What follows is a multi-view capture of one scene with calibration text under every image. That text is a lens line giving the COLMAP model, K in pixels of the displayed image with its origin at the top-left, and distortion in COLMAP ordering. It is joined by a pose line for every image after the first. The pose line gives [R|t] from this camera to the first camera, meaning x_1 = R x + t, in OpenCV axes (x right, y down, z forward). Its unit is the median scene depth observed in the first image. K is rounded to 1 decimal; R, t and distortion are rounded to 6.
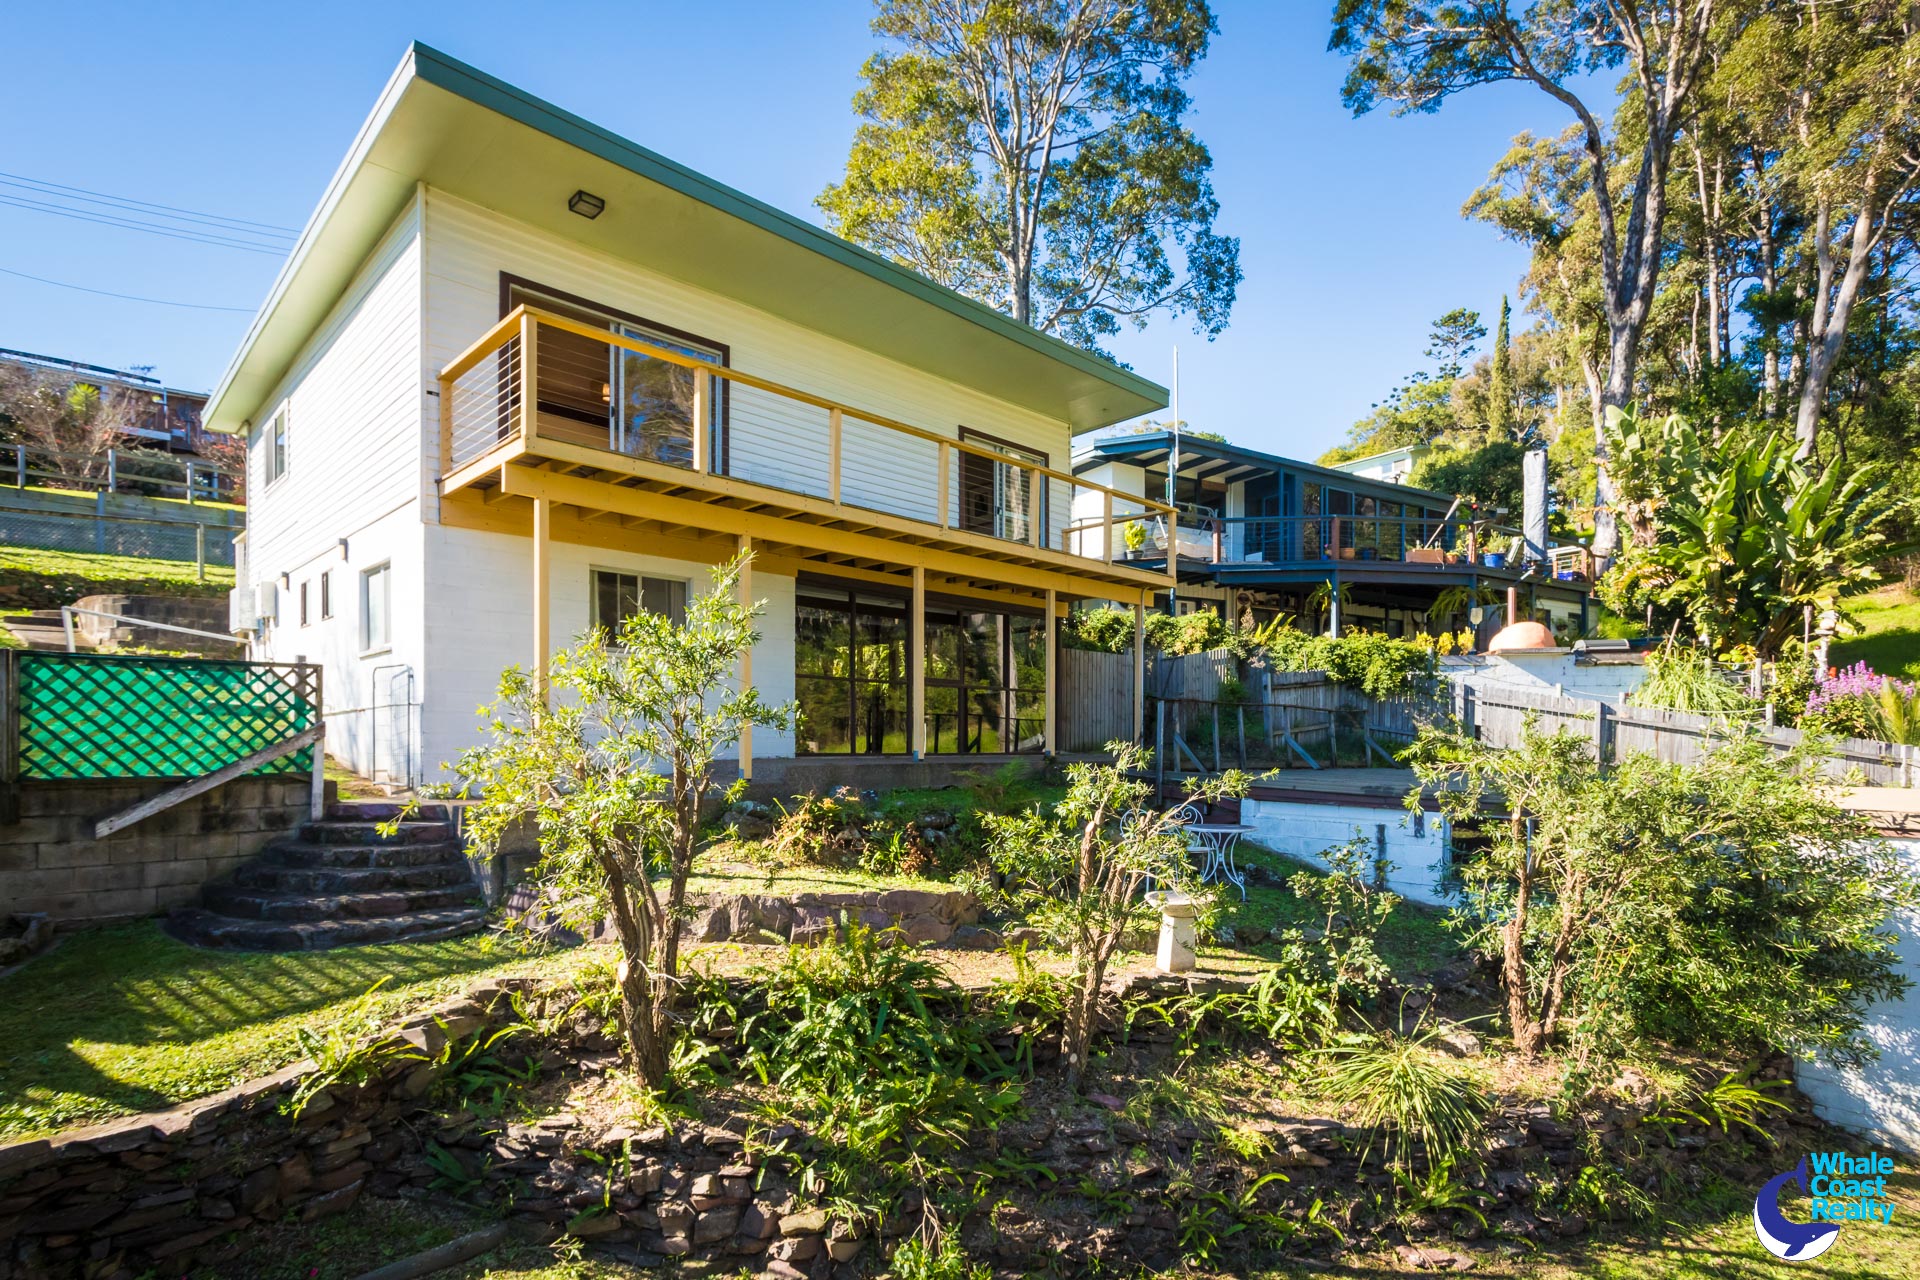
lens RADIAL K [[940.3, 0, 986.6], [0, 940.3, 739.8], [0, 0, 1]] dist [-0.000563, 0.002130]
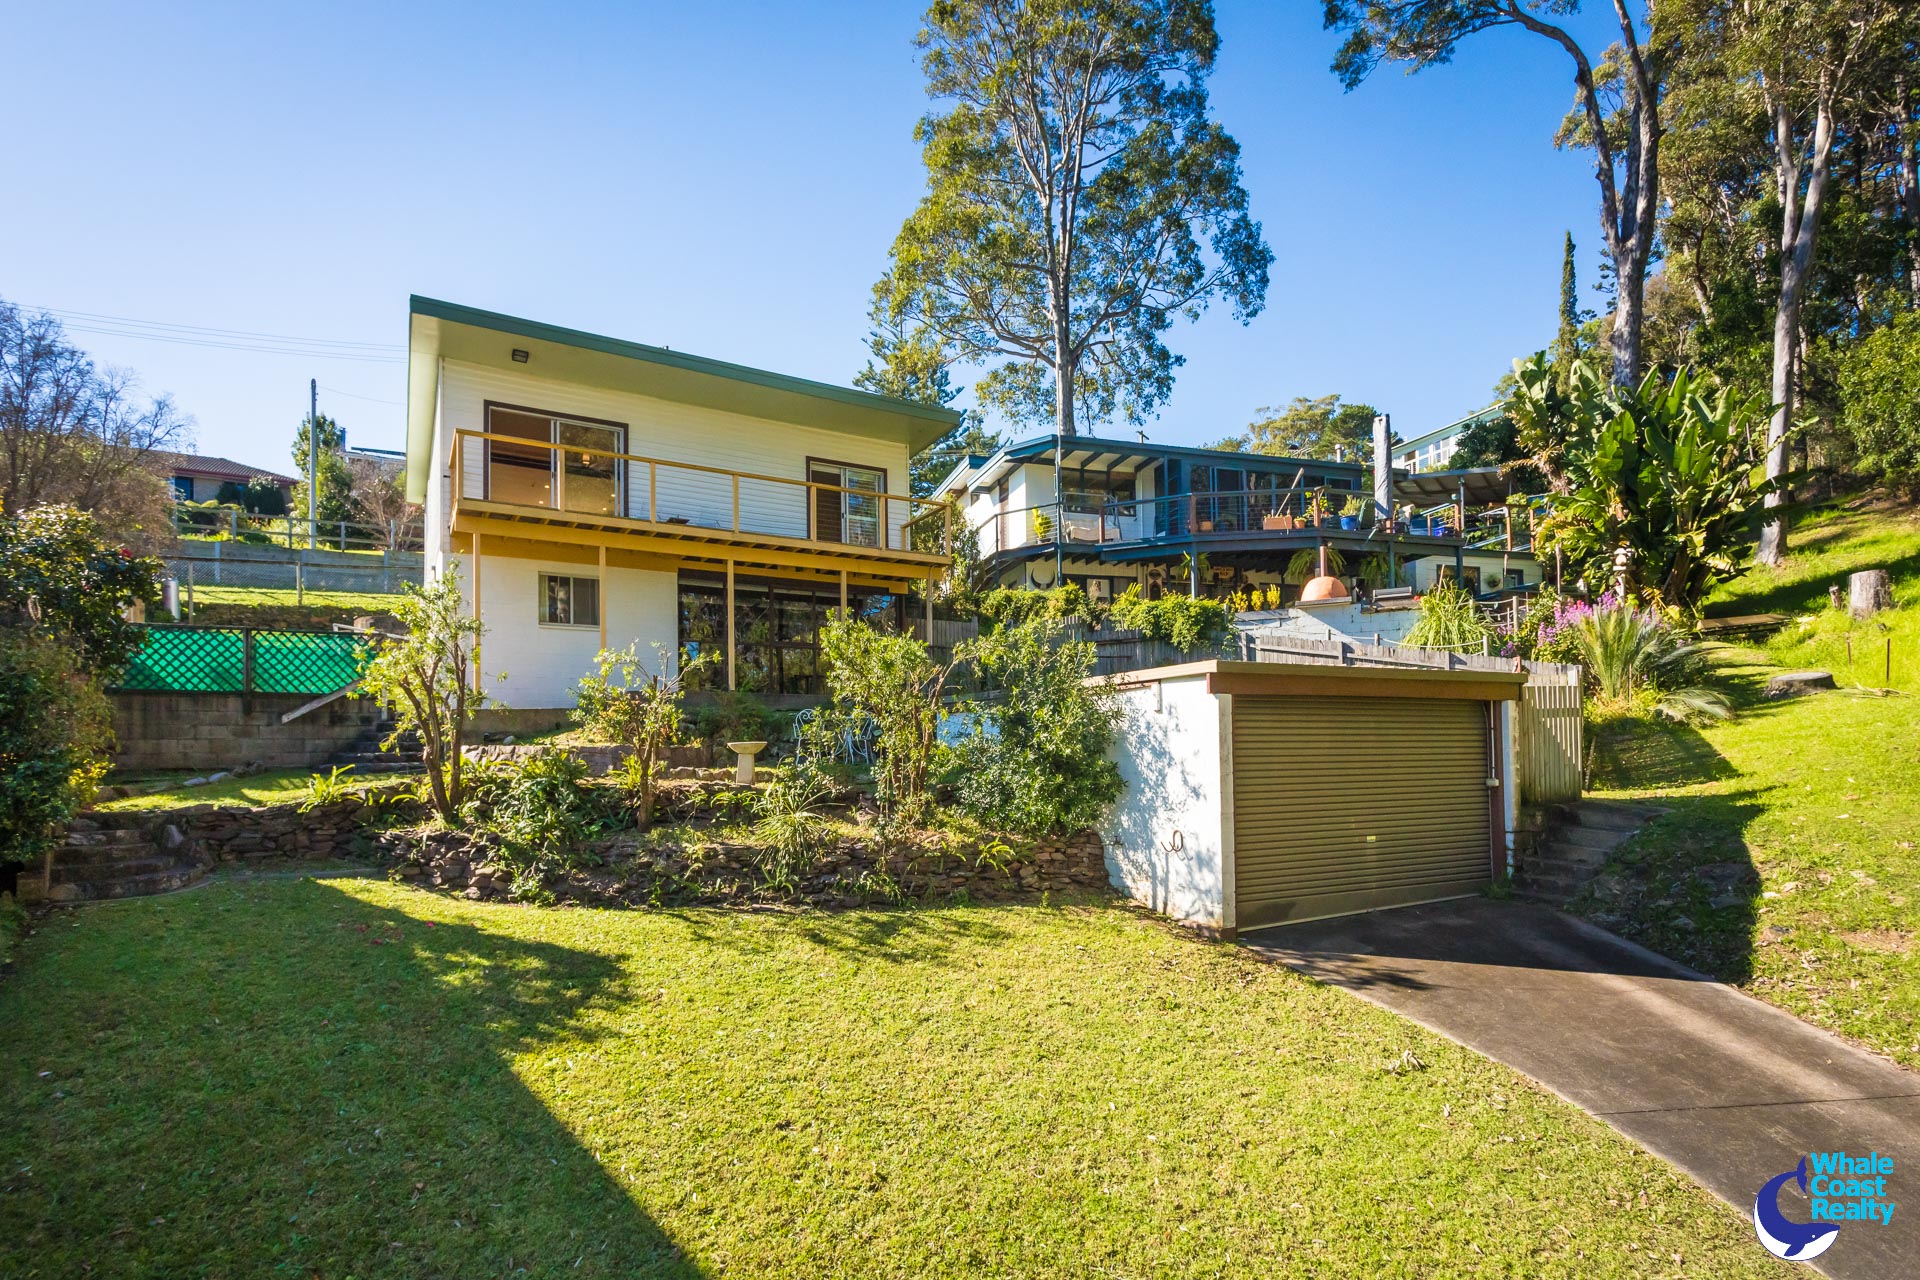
lens RADIAL K [[940.3, 0, 840.4], [0, 940.3, 742.8], [0, 0, 1]] dist [-0.000563, 0.002130]
pose [[0.941979, -0.000561, -0.335673, 0.367423], [-0.001880, 0.999974, -0.006946, 0.071148], [0.335668, 0.007175, 0.941953, -0.208132]]
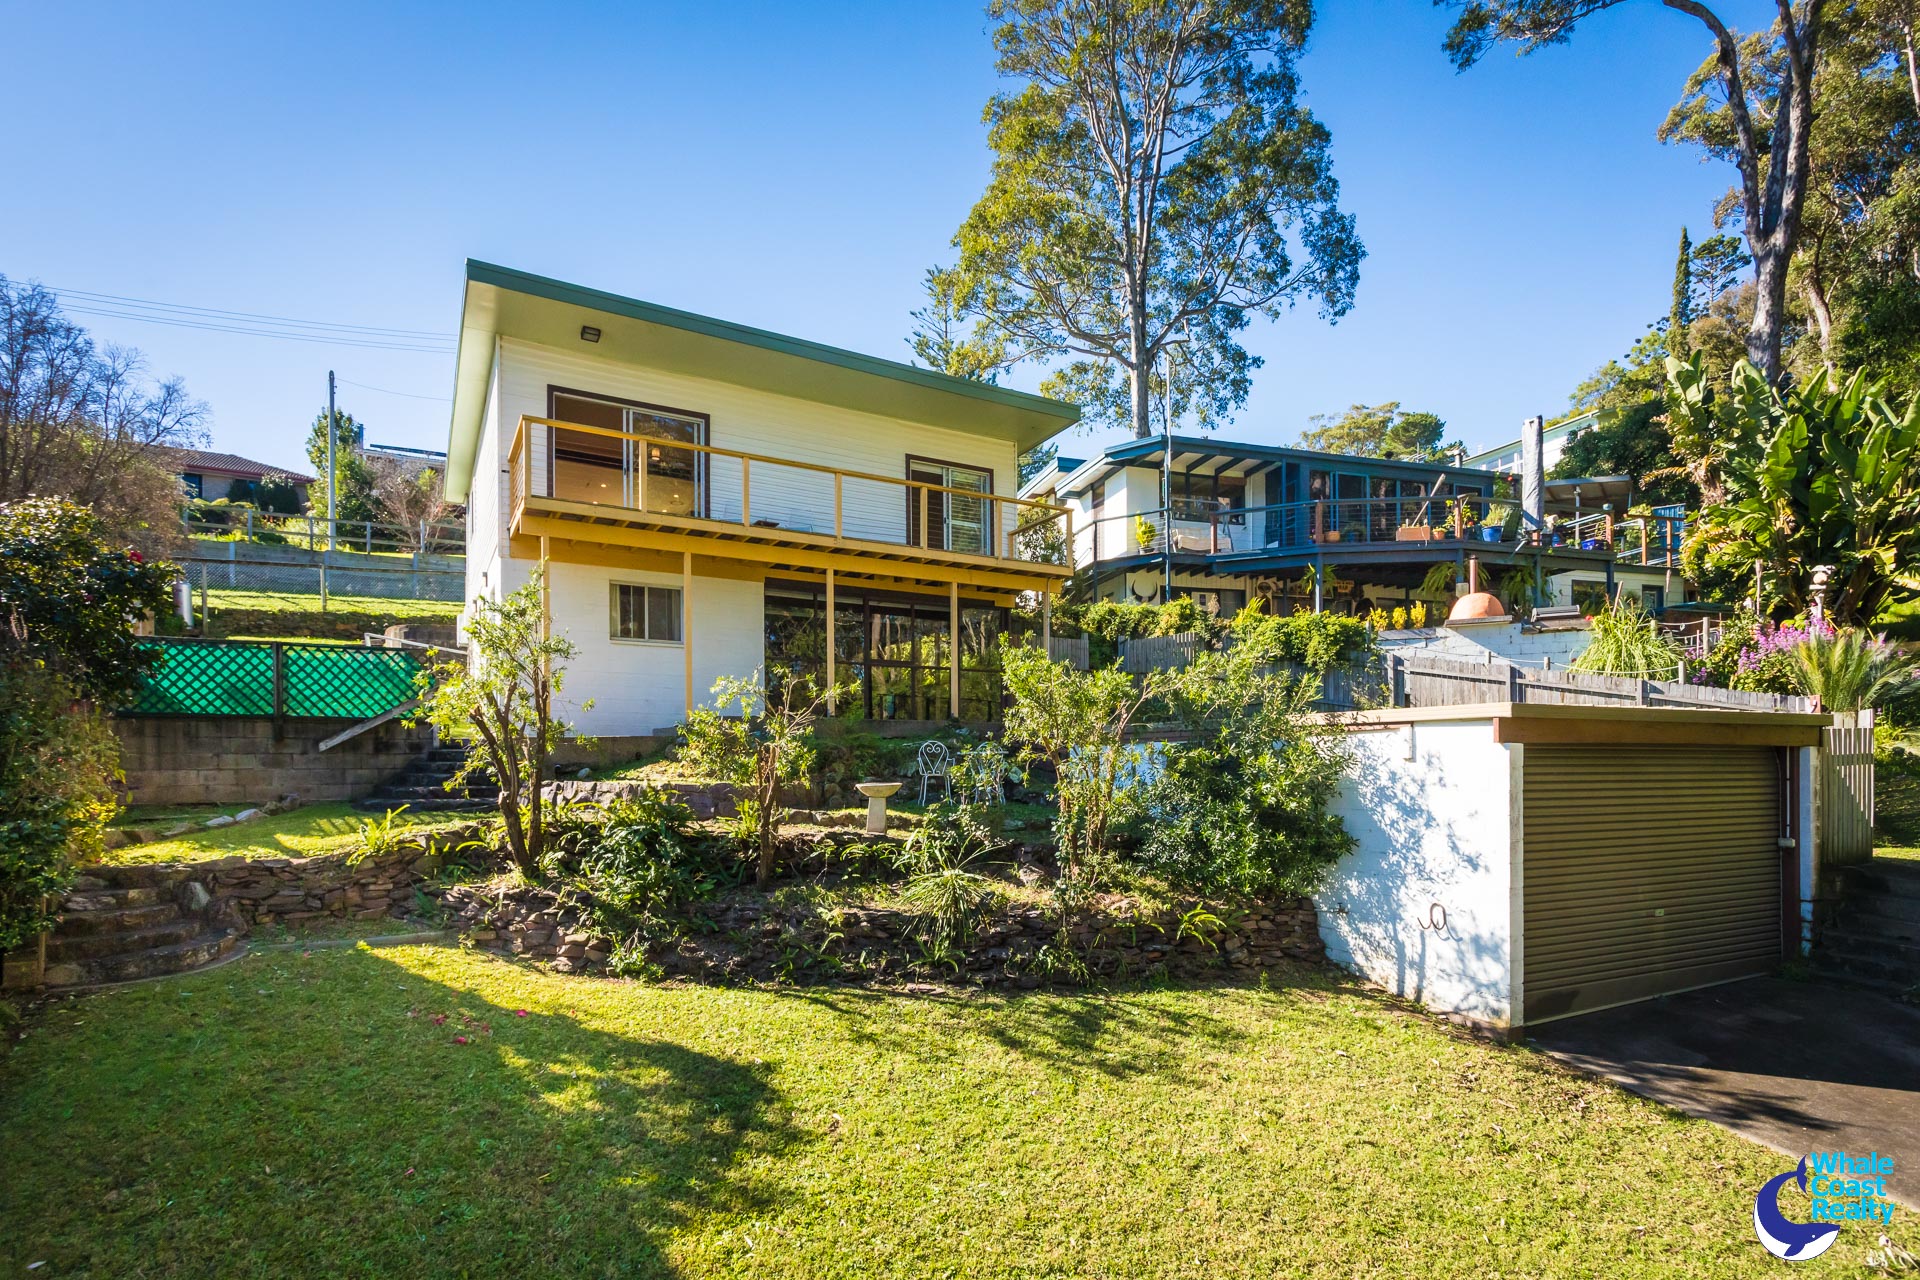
lens RADIAL K [[940.3, 0, 898.7], [0, 940.3, 769.7], [0, 0, 1]] dist [-0.000563, 0.002130]
pose [[0.952437, 0.008500, -0.304617, 0.258122], [-0.004386, 0.999890, 0.014187, 0.047465], [0.304704, -0.012177, 0.952369, -0.139042]]
